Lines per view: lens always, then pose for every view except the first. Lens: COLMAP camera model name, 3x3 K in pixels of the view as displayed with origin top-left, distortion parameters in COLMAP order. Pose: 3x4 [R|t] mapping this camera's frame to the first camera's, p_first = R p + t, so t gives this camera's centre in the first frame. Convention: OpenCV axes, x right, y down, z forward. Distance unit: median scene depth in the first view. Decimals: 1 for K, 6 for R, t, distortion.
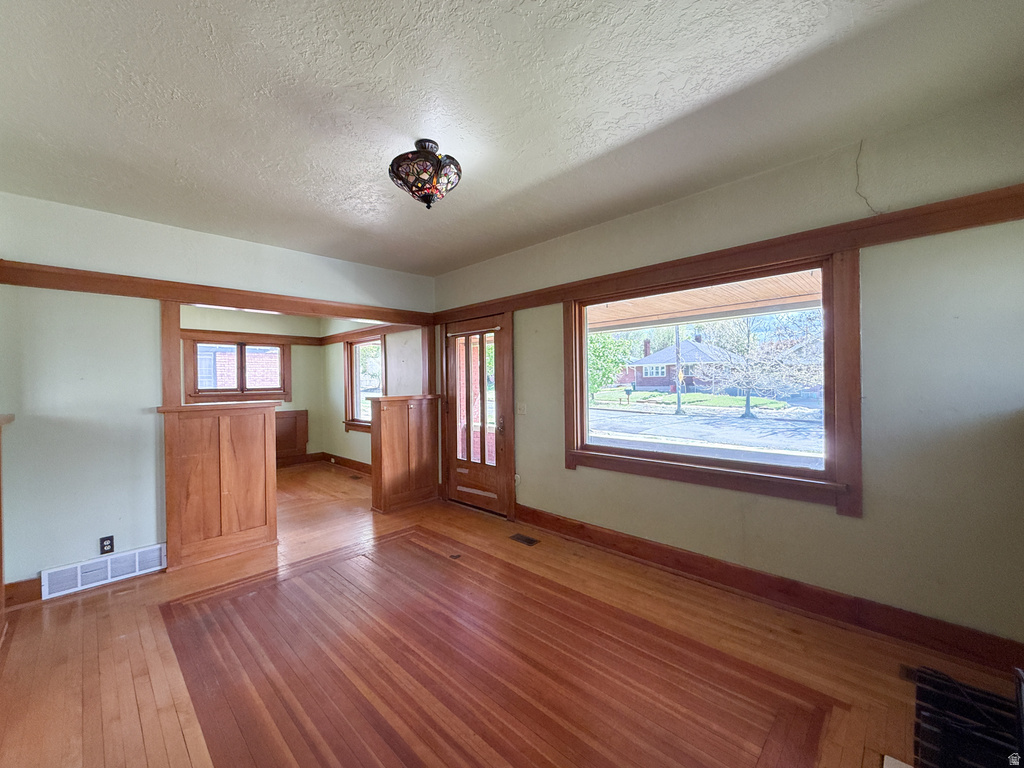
lens RADIAL K [[403.1, 0, 512.0], [0, 403.1, 384.0], [0, 0, 1]] dist [0.001877, 0.000345]
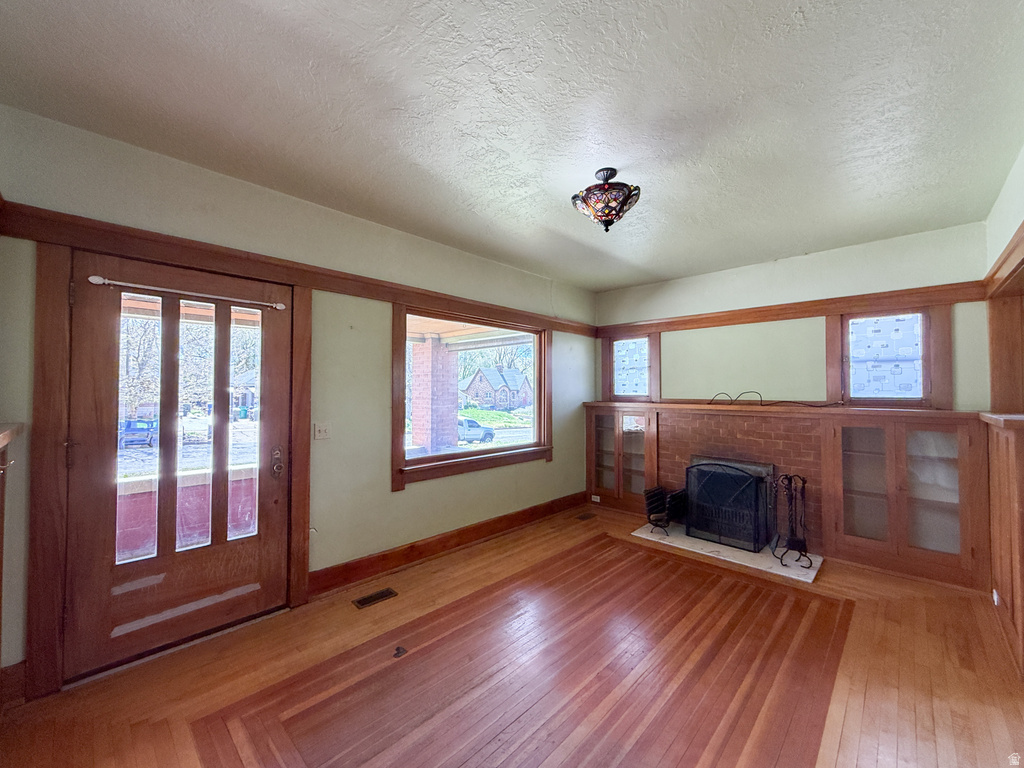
lens RADIAL K [[403.1, 0, 512.0], [0, 403.1, 384.0], [0, 0, 1]] dist [0.001877, 0.000345]
pose [[0.010044, 0.037614, 0.999242, -0.767139], [0.004110, 0.999282, -0.037657, 0.008707], [-0.999941, 0.004486, 0.009882, 0.747291]]
